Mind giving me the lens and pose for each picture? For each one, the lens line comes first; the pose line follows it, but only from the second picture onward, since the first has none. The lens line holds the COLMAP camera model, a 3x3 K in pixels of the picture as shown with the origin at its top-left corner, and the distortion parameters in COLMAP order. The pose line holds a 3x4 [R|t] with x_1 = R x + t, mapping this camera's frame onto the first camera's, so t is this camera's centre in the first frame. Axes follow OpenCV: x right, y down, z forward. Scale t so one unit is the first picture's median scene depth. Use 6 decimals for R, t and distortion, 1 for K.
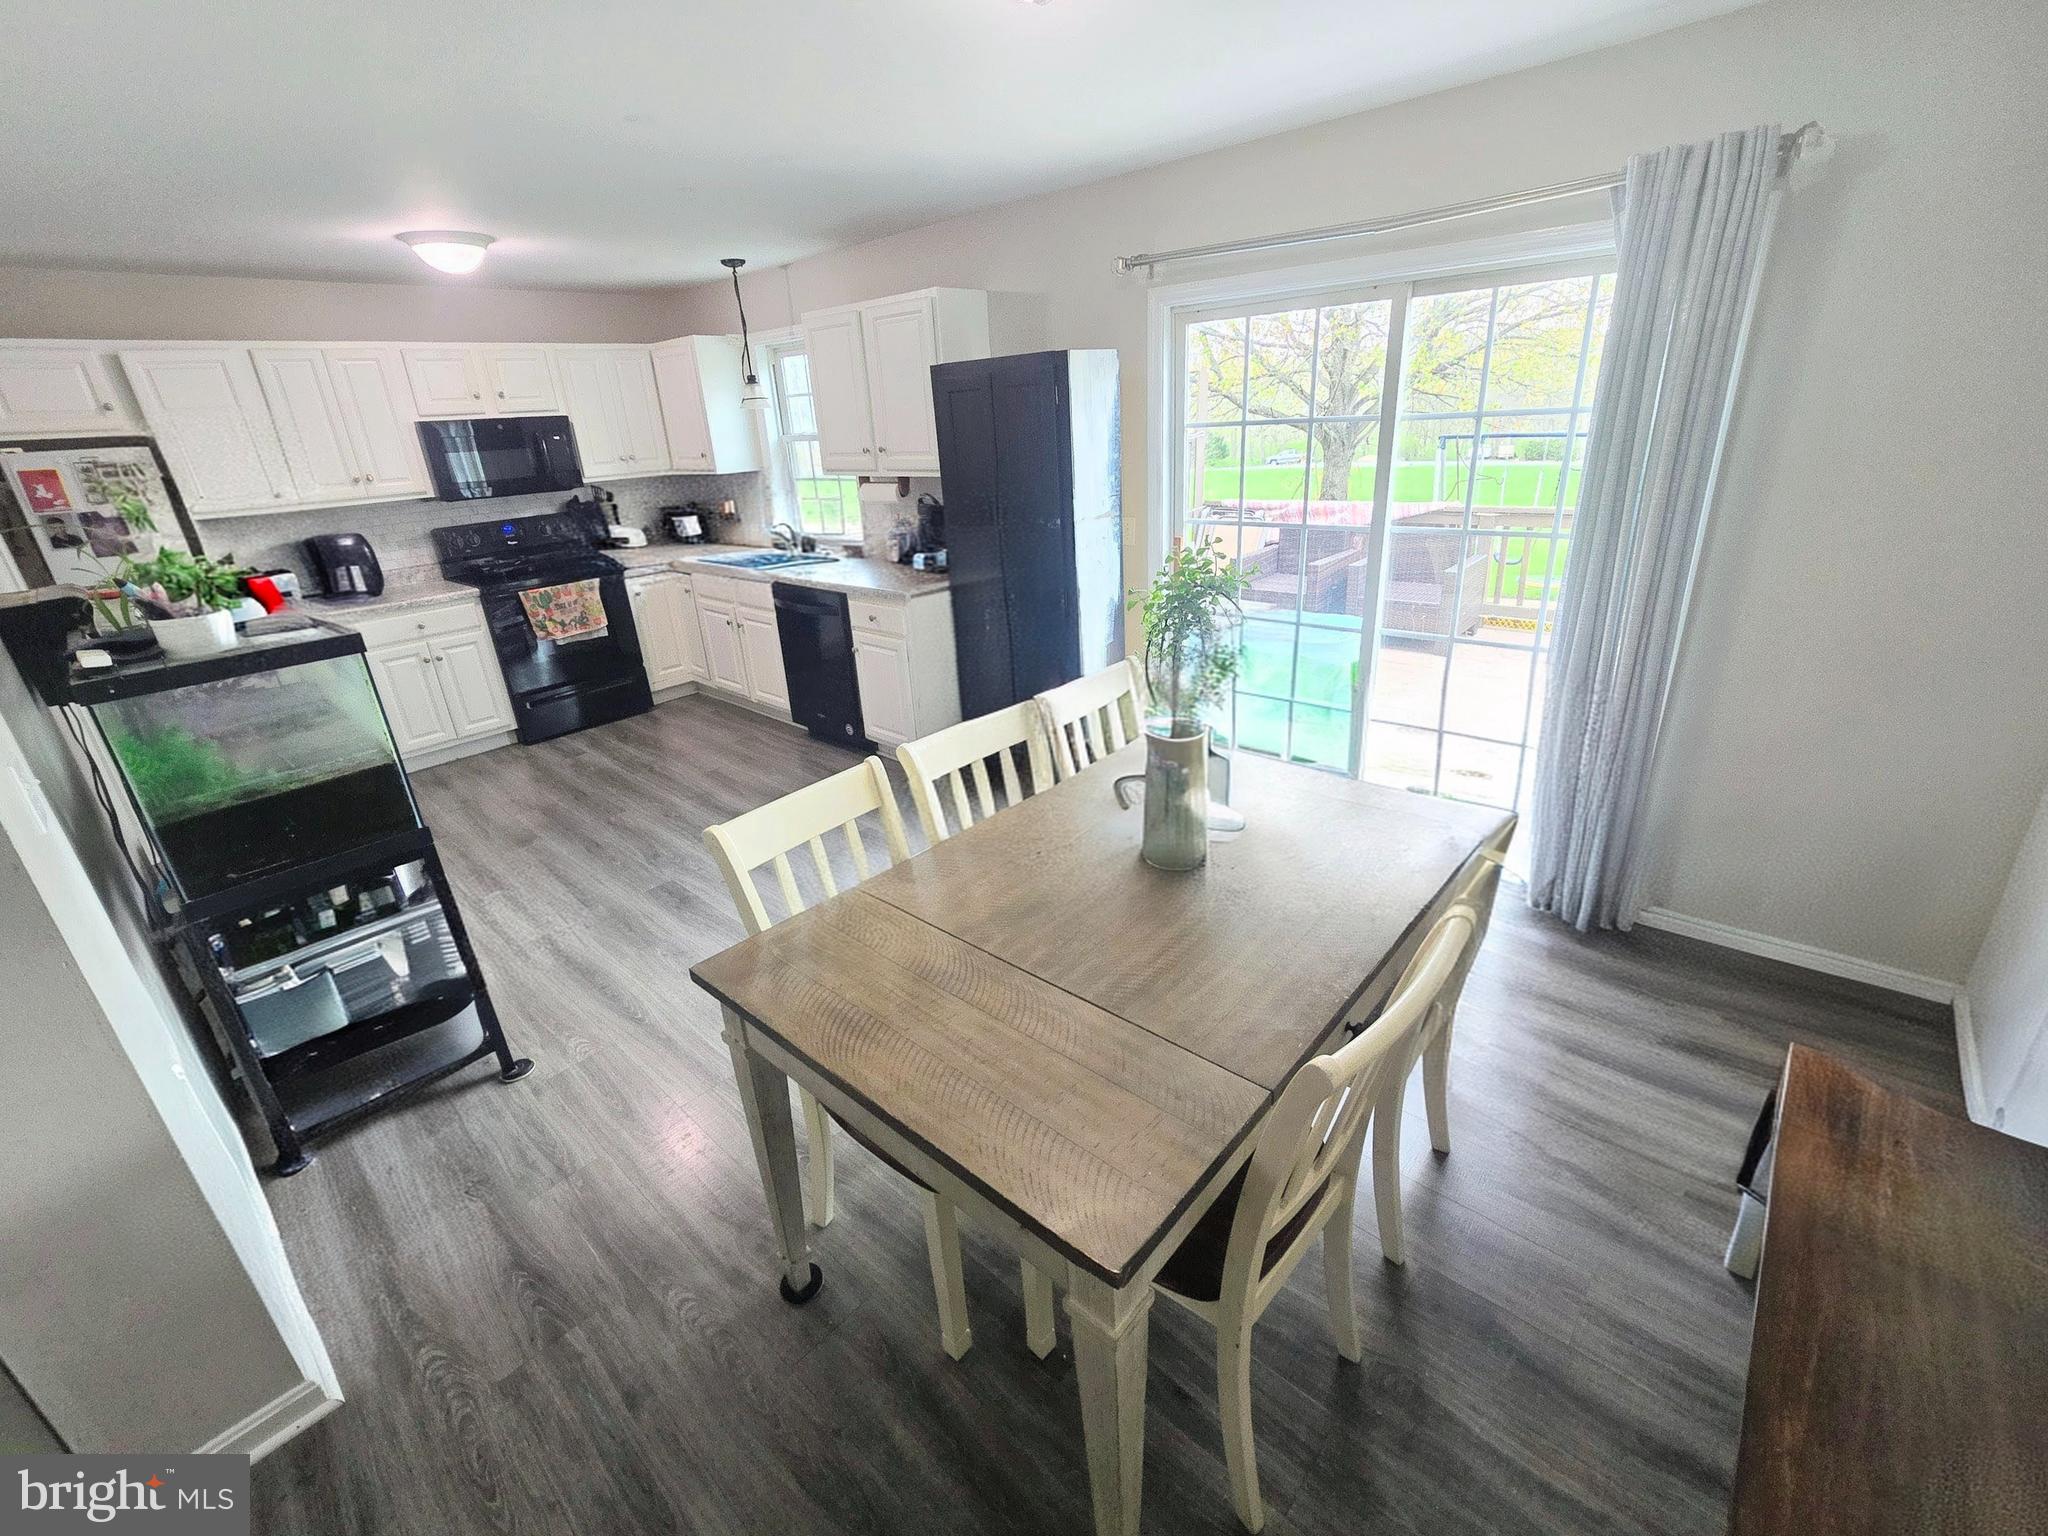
lens RADIAL K [[834.4, 0, 1008.2], [0, 834.4, 751.2], [0, 0, 1]] dist [-0.006188, 0.000643]
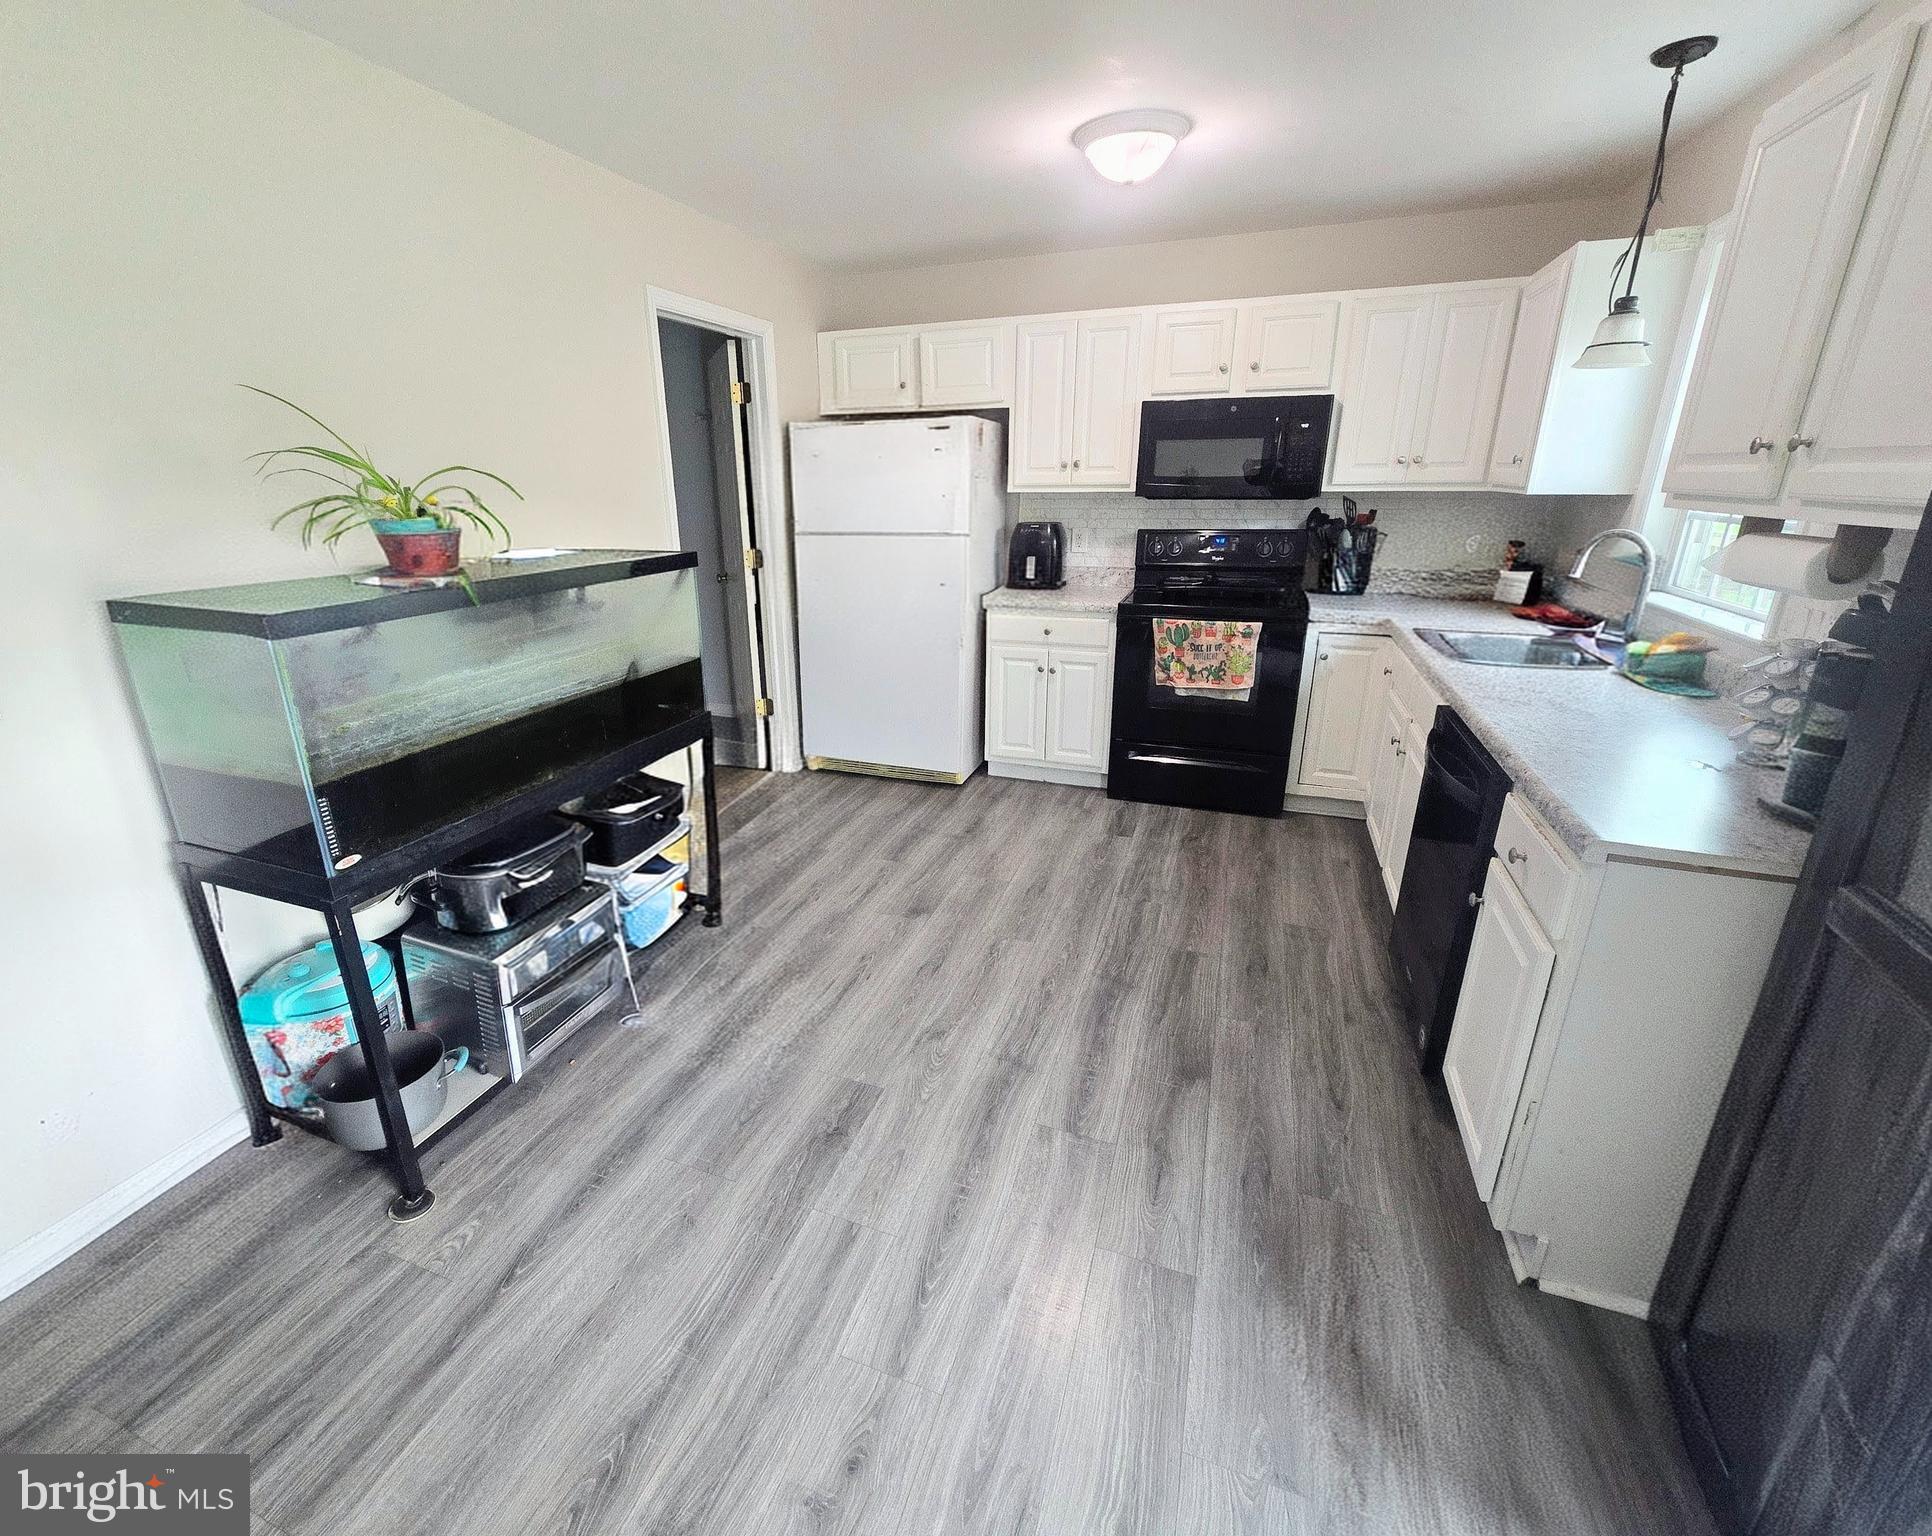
lens RADIAL K [[819.8, 0, 955.9], [0, 819.8, 759.2], [0, 0, 1]] dist [-0.003068, 0.000570]
pose [[0.381755, 0.348695, -0.855965, 0.049050], [-0.356977, 0.909868, 0.211444, -0.166941], [0.852544, 0.224840, 0.471822, 0.505582]]
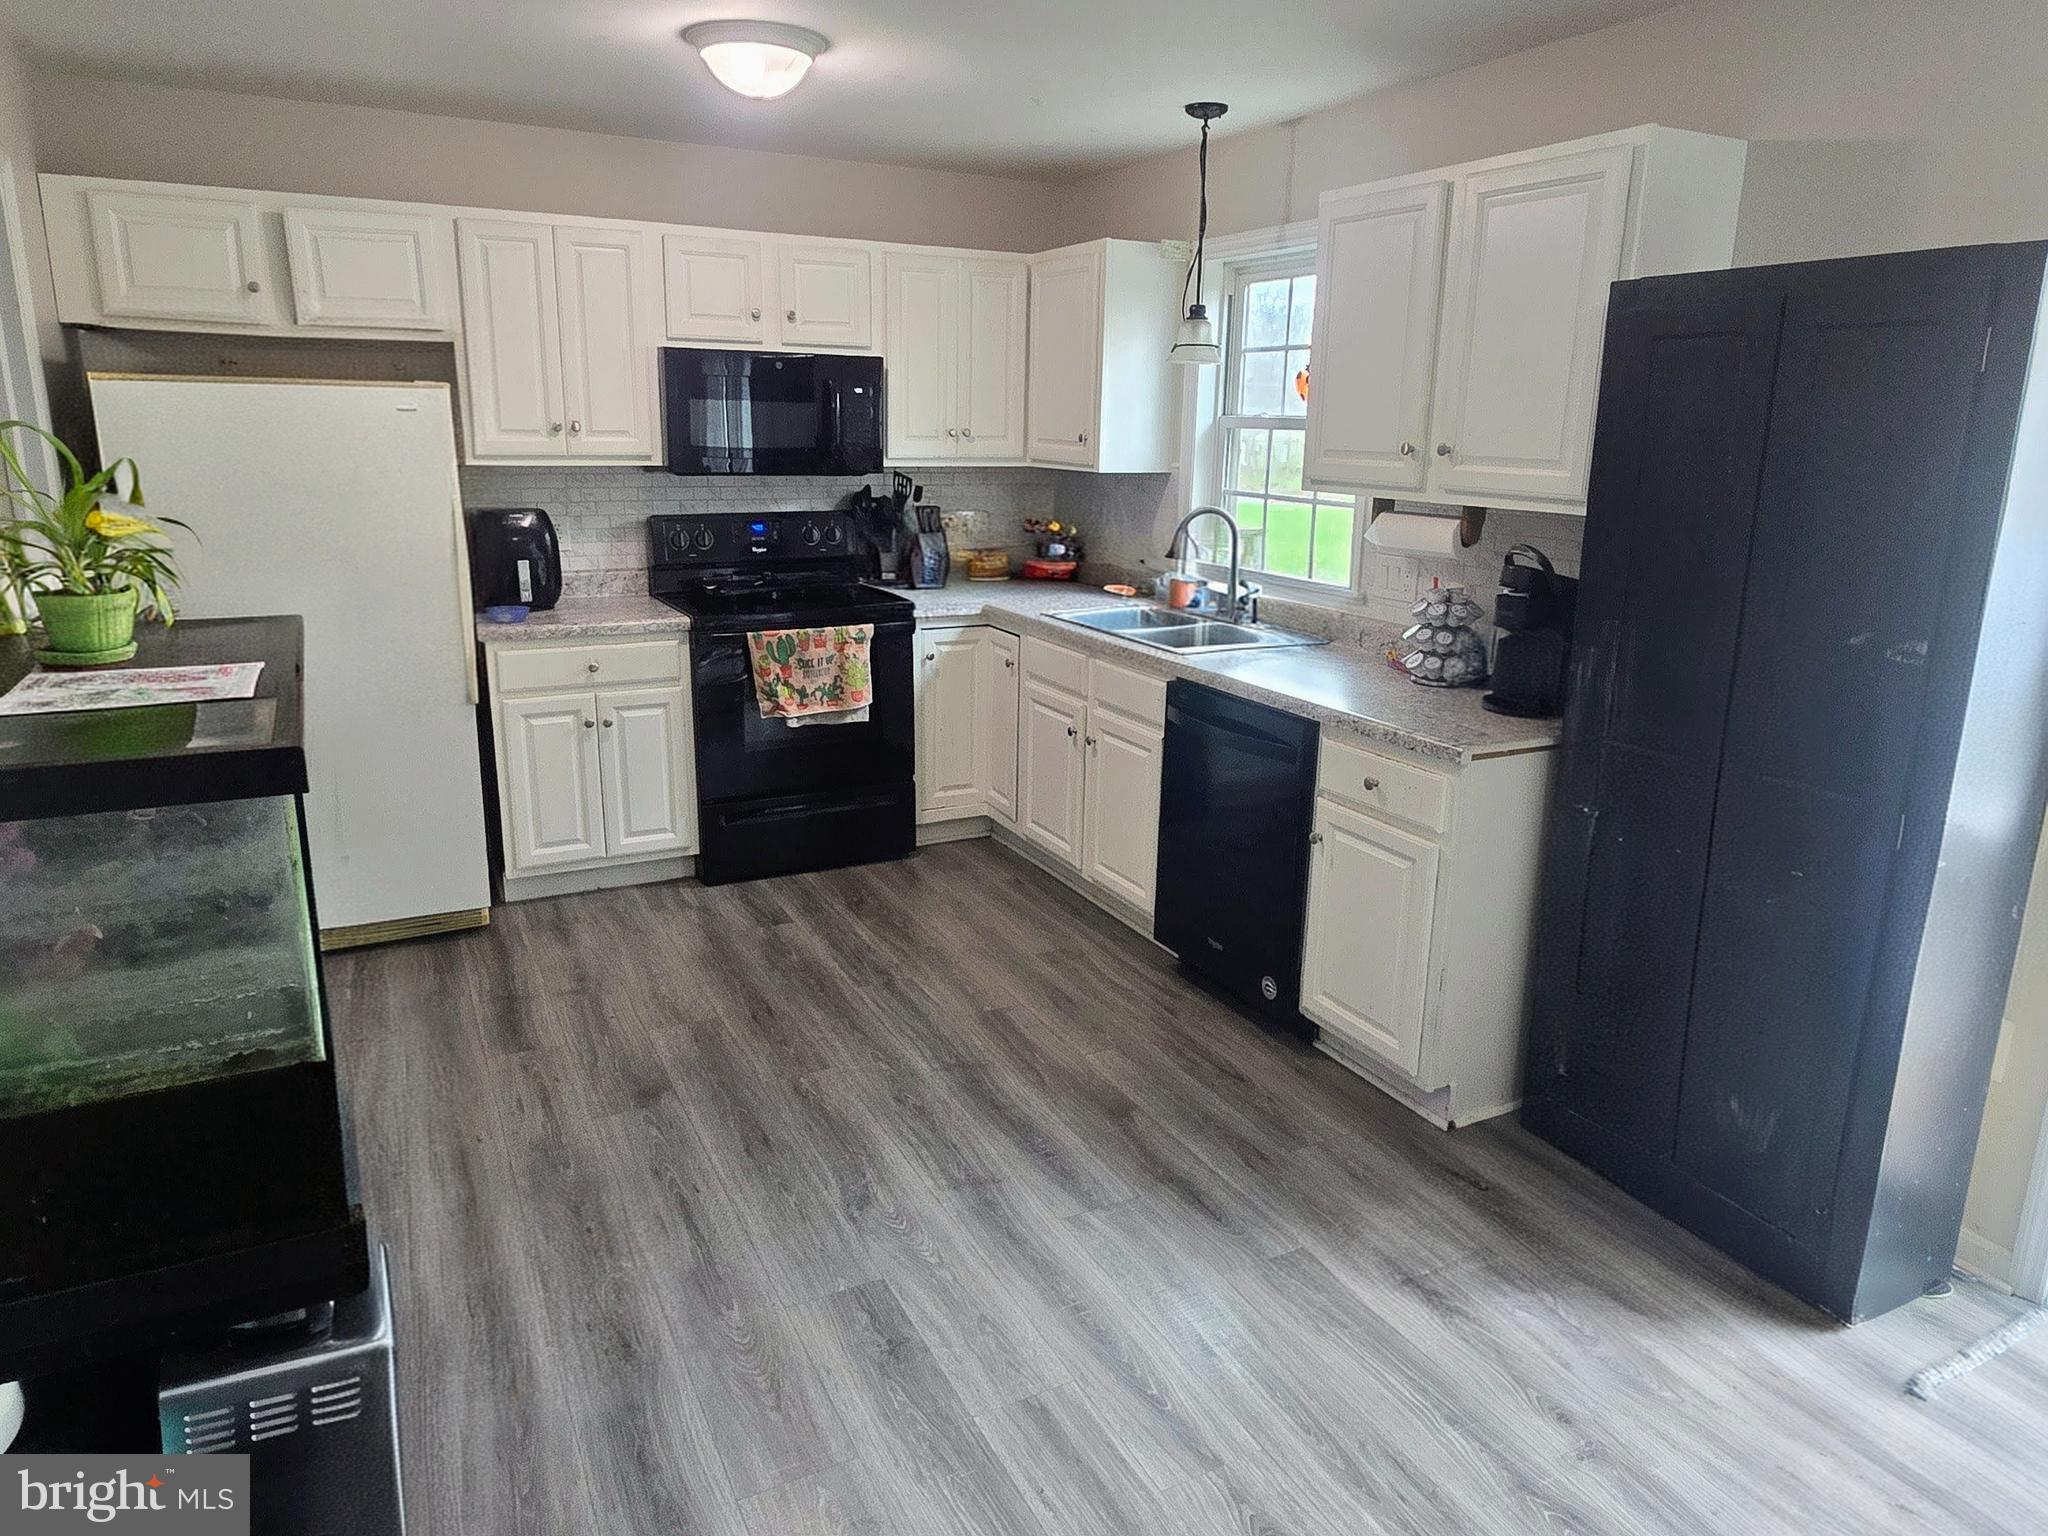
lens RADIAL K [[1258.2, 0, 1016.2], [0, 1258.2, 752.6], [0, 0, 1]] dist [-0.004224, 0.002574]
pose [[0.935710, 0.156740, -0.316037, -0.113161], [-0.194176, 0.976787, -0.090464, -0.063567], [0.294521, 0.146015, 0.944424, 0.224291]]
